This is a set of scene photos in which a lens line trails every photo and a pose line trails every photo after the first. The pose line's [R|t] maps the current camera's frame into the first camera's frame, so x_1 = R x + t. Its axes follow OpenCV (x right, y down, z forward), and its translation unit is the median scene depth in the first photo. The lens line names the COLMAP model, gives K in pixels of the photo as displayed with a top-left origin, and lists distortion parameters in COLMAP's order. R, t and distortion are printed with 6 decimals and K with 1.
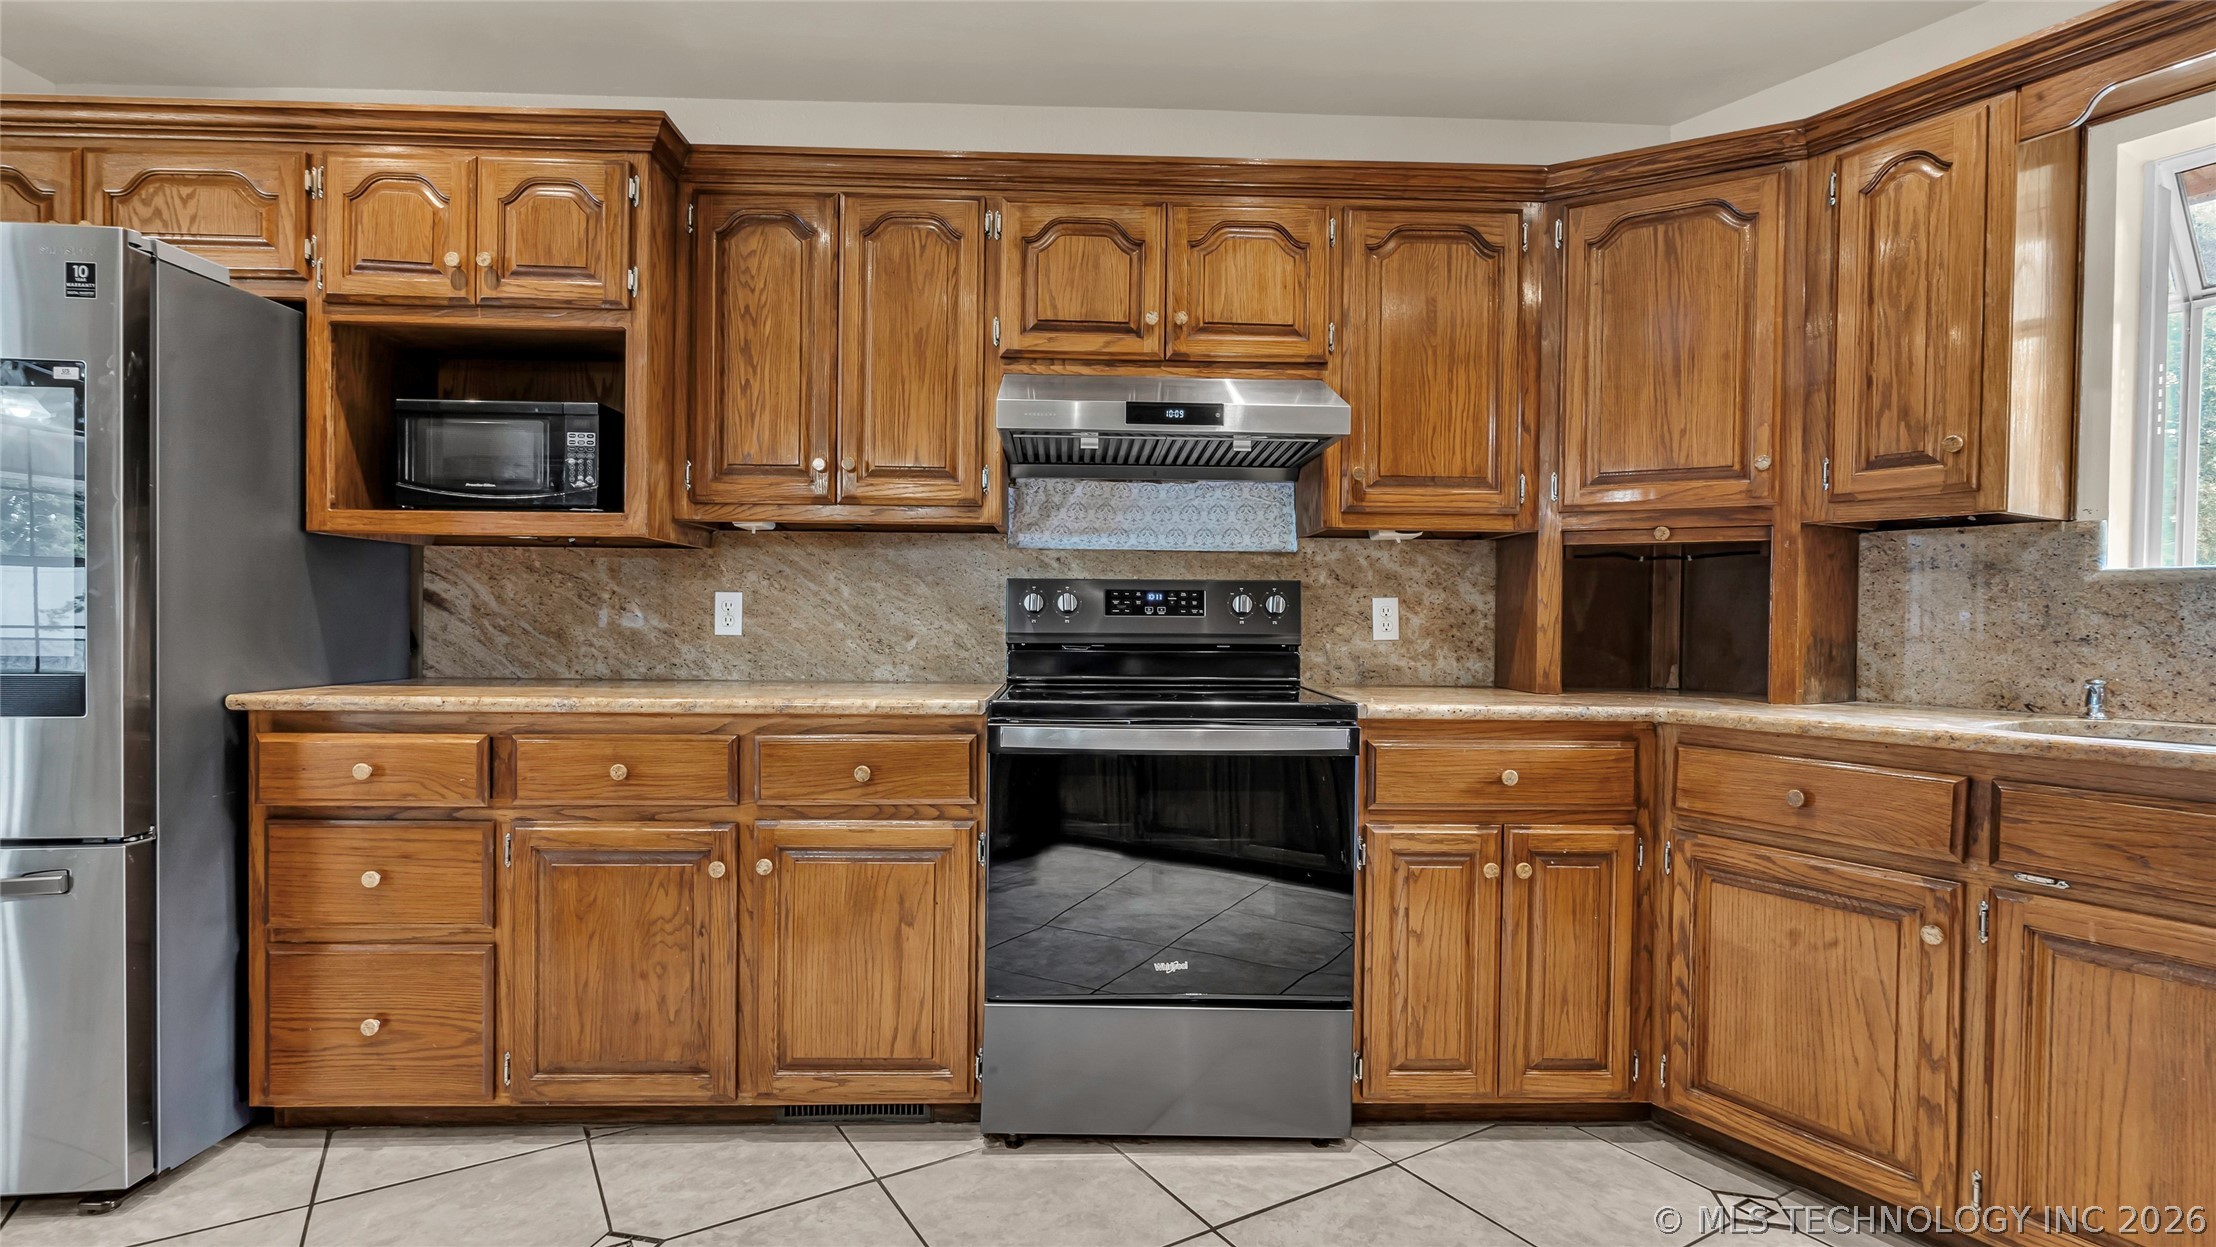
lens RADIAL K [[1056.5, 0, 1101.3], [0, 1056.5, 631.0], [0, 0, 1]] dist [-0.000765, -0.000107]
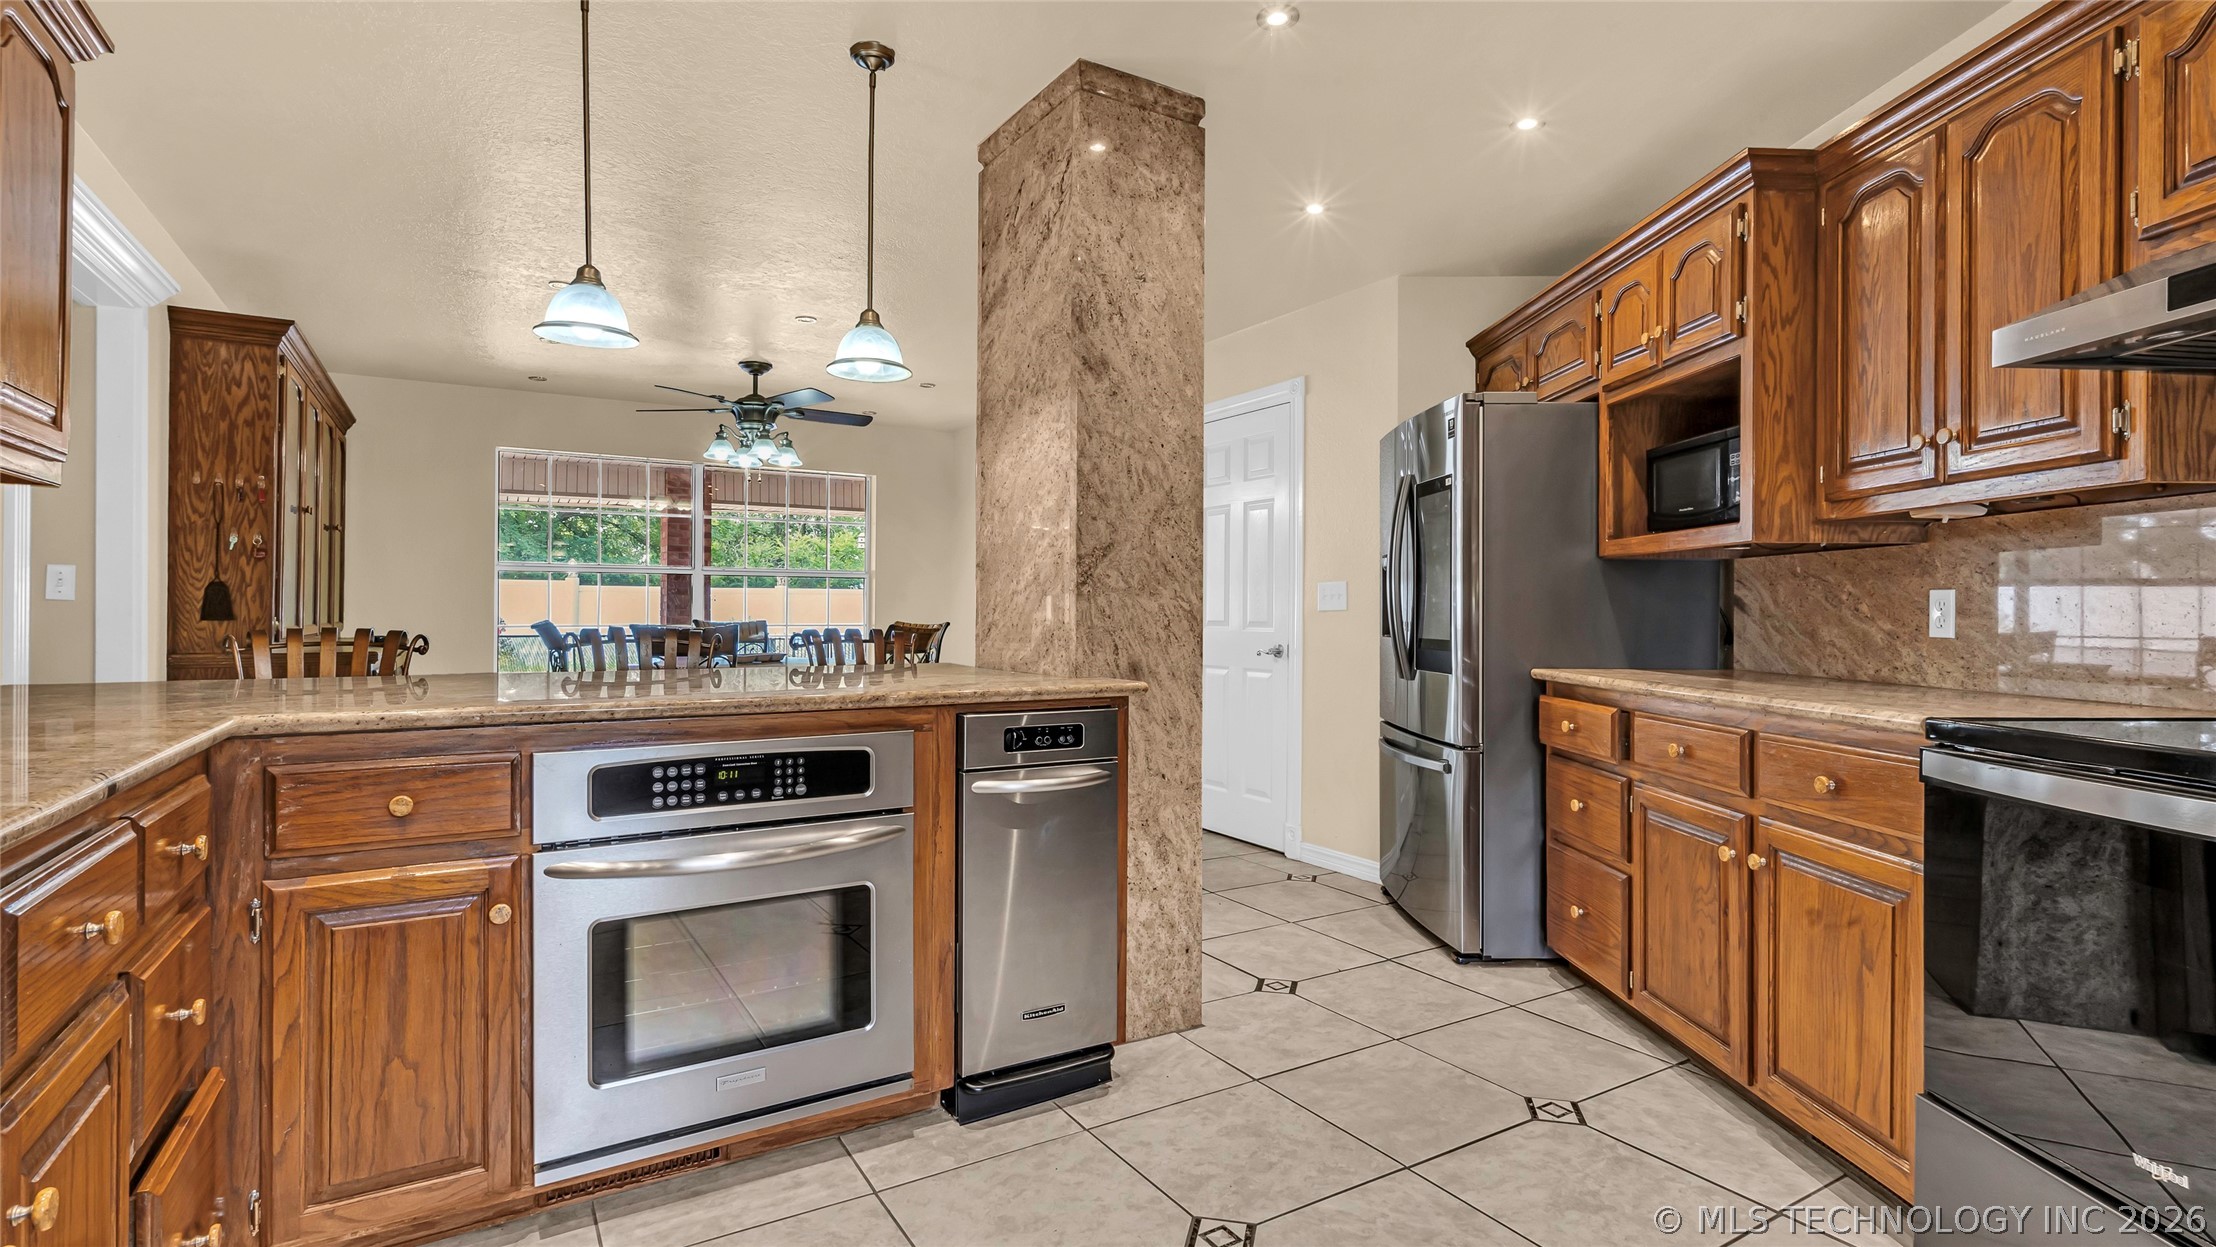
lens RADIAL K [[1052.6, 0, 1102.6], [0, 1052.6, 612.9], [0, 0, 1]] dist [-0.002340, -0.000439]
pose [[-0.008482, -0.010258, -0.999911, 0.608900], [-0.017758, 0.999791, -0.010107, 0.005096], [0.999806, 0.017670, -0.008662, 0.330608]]
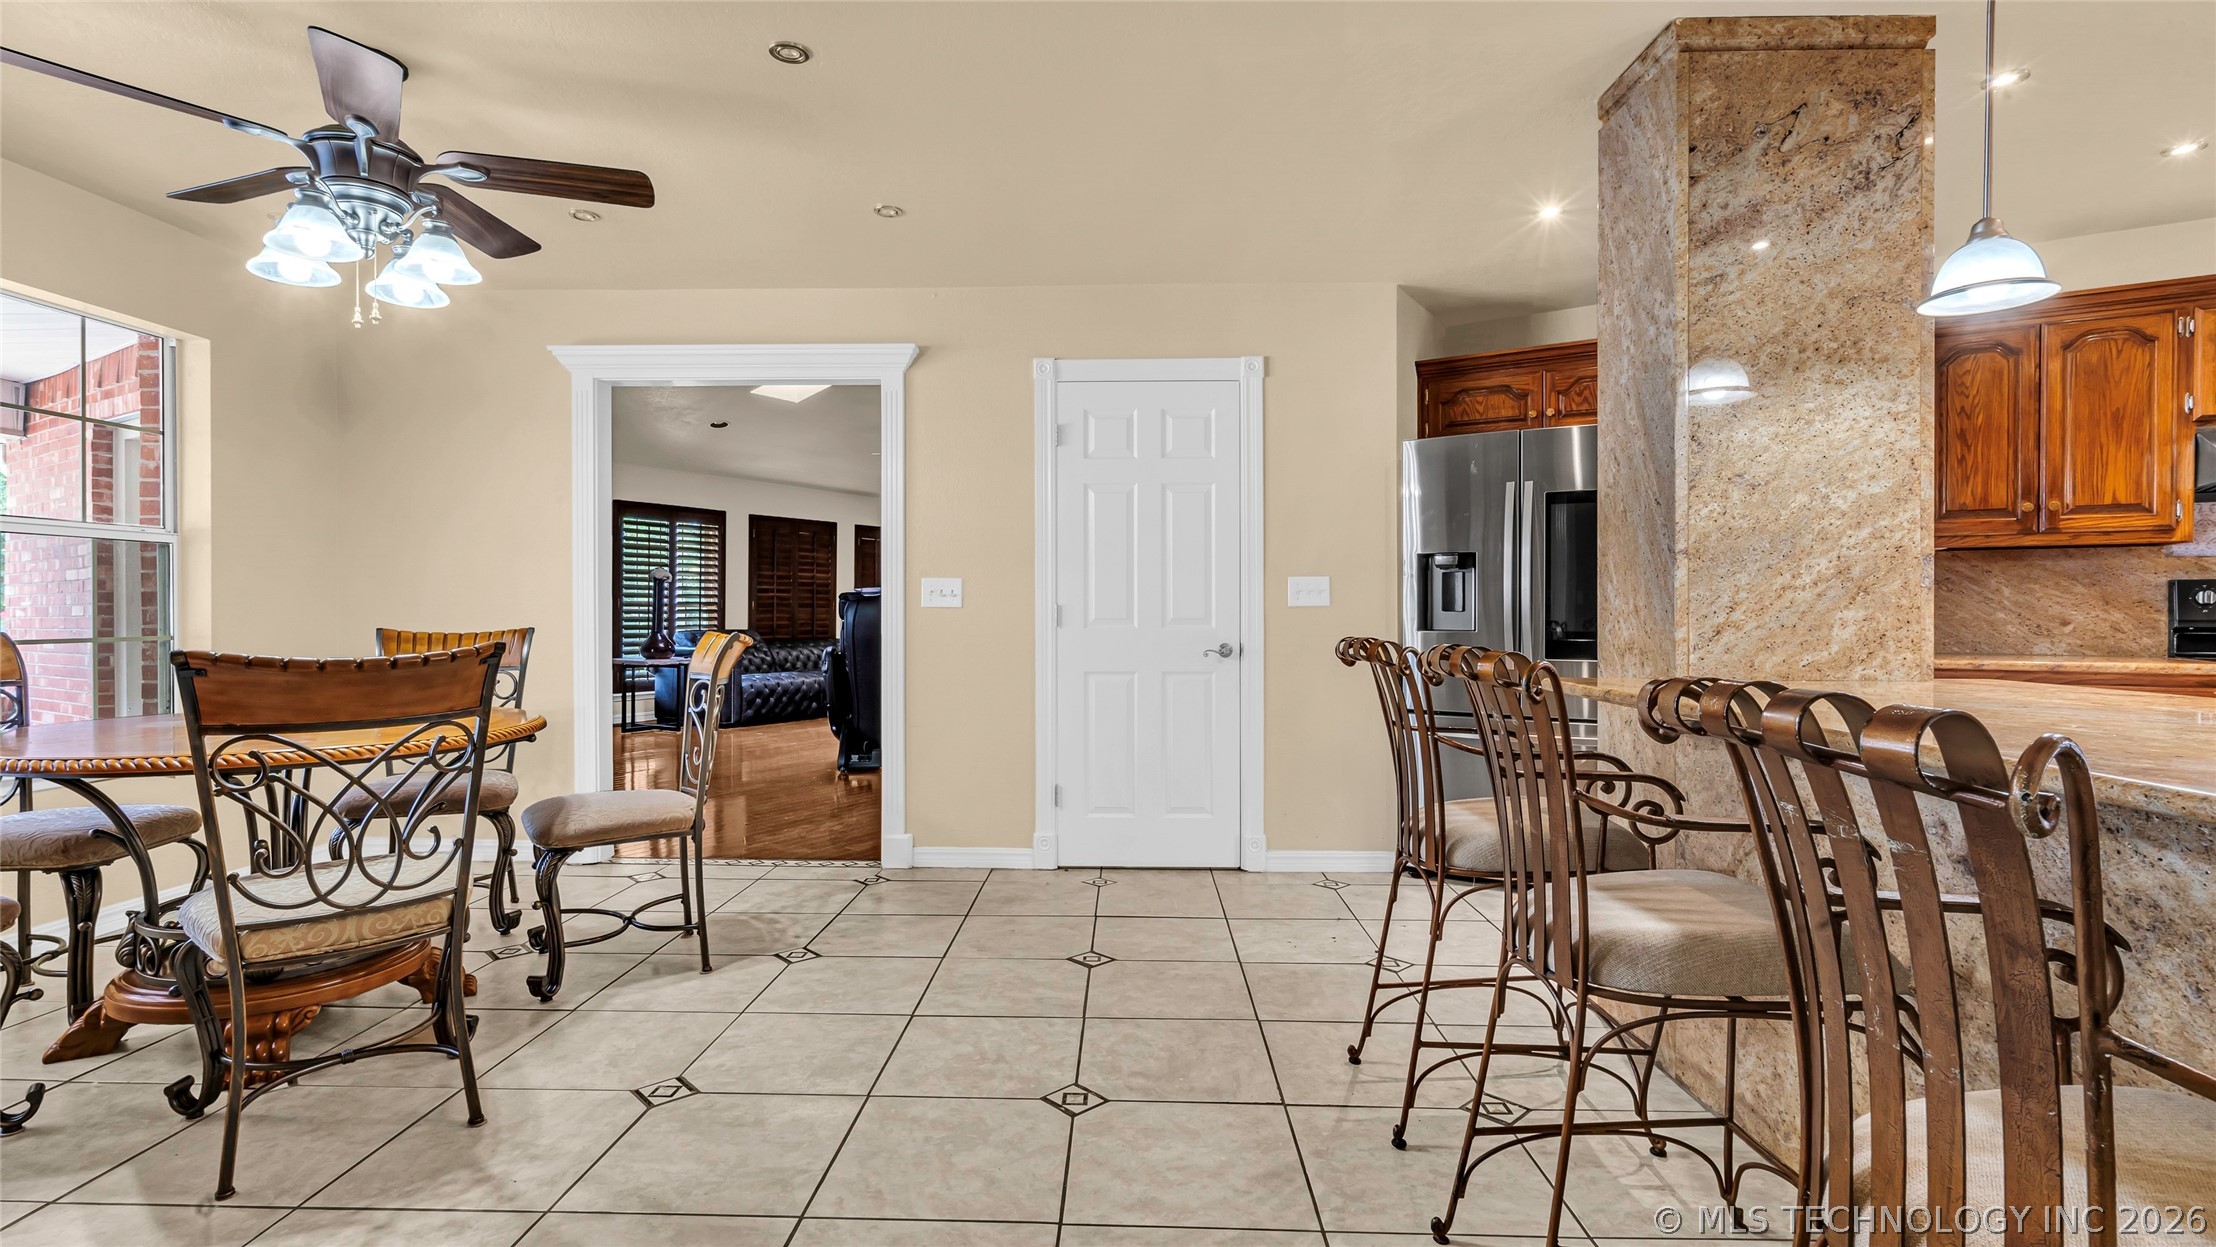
lens RADIAL K [[1029.4, 0, 1098.0], [0, 1029.4, 615.1], [0, 0, 1]] dist [0.001740, 0.000659]
pose [[0.834638, -0.006524, -0.550760, -0.560222], [0.001582, 0.999954, -0.009448, 0.006319], [0.550797, 0.007014, 0.834610, -0.938073]]
